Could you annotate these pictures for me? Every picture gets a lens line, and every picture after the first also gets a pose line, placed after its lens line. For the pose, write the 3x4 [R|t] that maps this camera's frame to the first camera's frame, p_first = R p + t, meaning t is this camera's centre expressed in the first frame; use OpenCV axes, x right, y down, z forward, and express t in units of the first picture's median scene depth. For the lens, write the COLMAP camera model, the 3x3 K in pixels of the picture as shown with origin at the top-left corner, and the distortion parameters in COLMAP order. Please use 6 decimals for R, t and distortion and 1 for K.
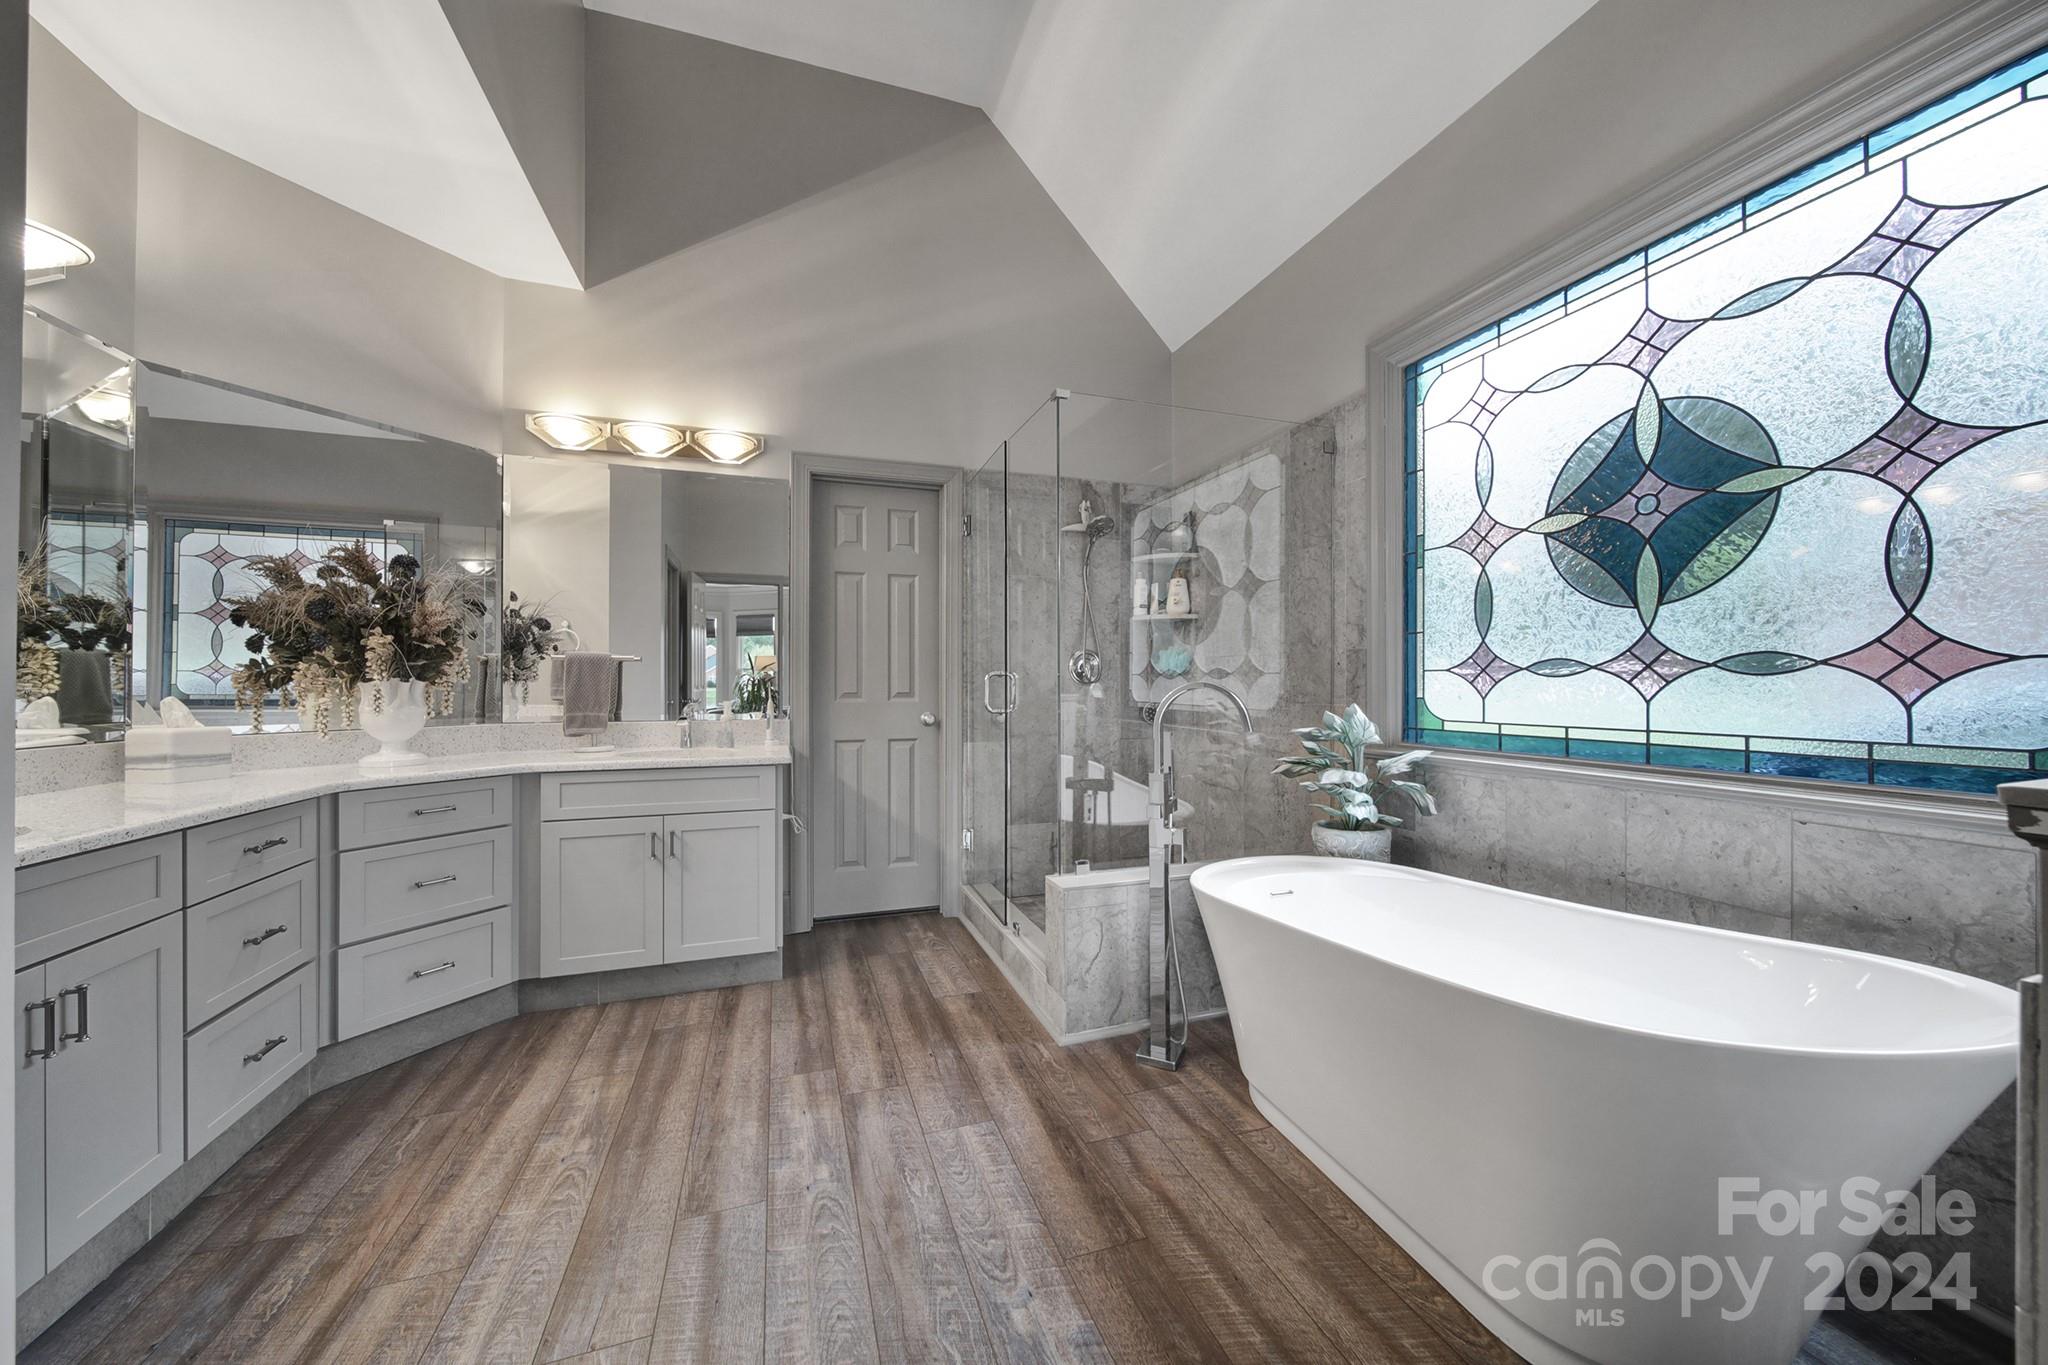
lens RADIAL K [[721.3, 0, 1018.5], [0, 721.3, 680.8], [0, 0, 1]] dist [-0.002228, -0.000293]
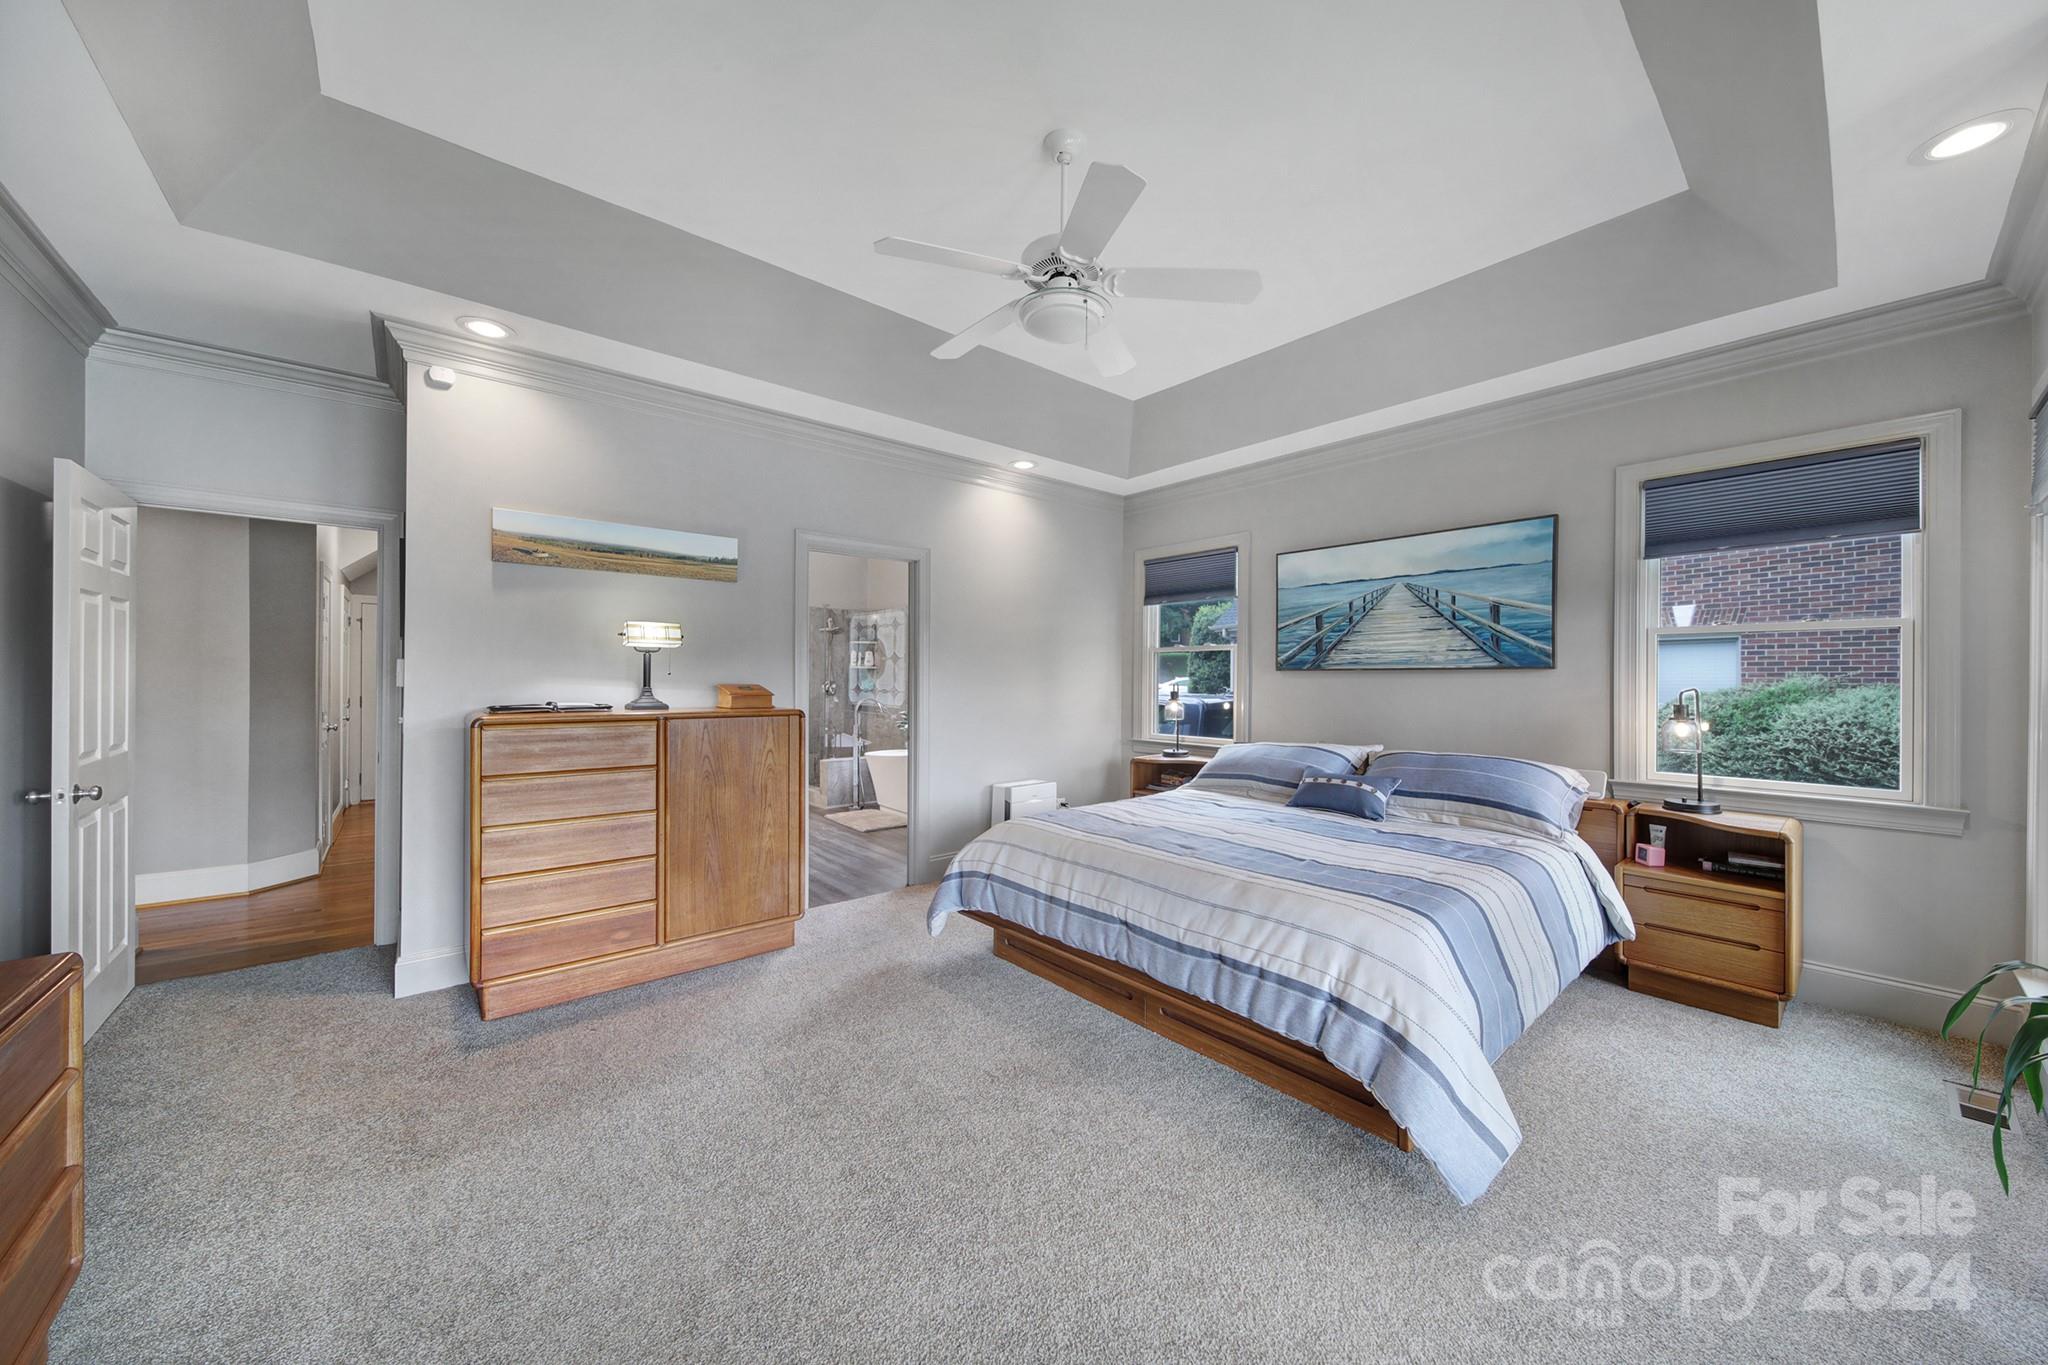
lens RADIAL K [[721.3, 0, 1018.5], [0, 721.3, 680.8], [0, 0, 1]] dist [-0.002228, -0.000293]
pose [[0.928632, 0.005995, 0.370954, -0.217663], [-0.009539, 0.999925, 0.007720, -0.067605], [-0.370880, -0.010707, 0.928619, -1.480774]]
